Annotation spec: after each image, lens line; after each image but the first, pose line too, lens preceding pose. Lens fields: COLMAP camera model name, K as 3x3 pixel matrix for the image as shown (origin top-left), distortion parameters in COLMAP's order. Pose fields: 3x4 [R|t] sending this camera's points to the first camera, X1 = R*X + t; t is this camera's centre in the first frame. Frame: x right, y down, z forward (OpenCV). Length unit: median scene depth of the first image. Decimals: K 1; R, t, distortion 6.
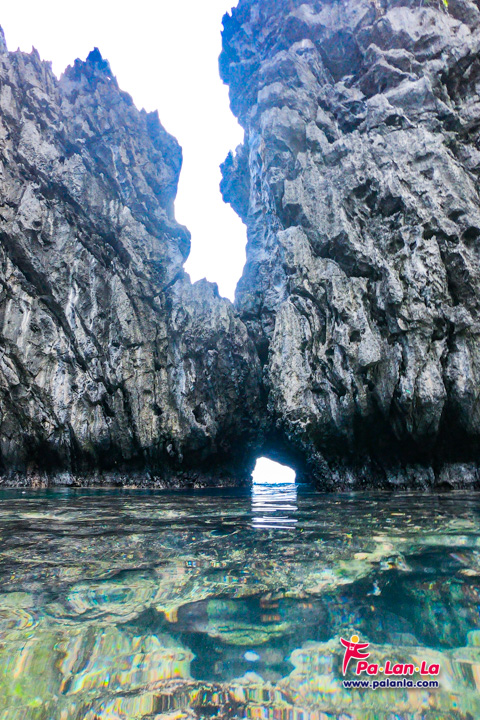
lens RADIAL K [[363.8, 0, 258.9], [0, 363.8, 342.9], [0, 0, 1]] dist [-0.016160, 0.000268]
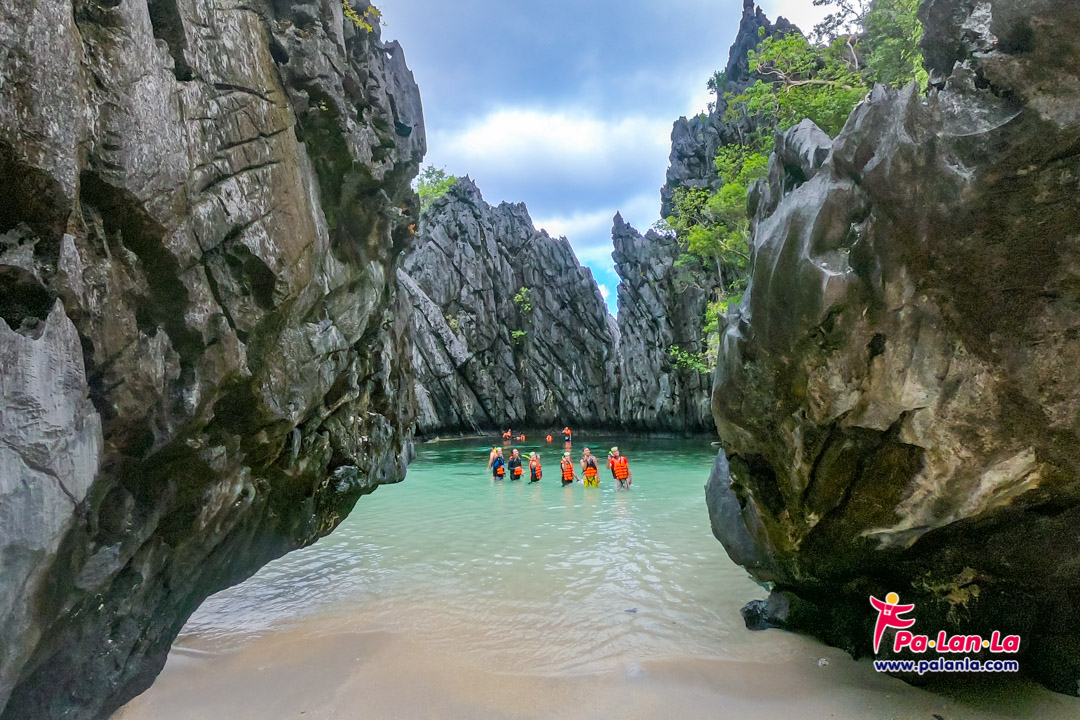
lens RADIAL K [[545.6, 0, 541.3], [0, 545.6, 322.0], [0, 0, 1]] dist [-0.016160, 0.000268]
pose [[0.808906, -0.096031, -0.580042, 1.848945], [0.178025, 0.980263, 0.085977, -0.936838], [0.560337, -0.172809, 0.810037, -2.612144]]
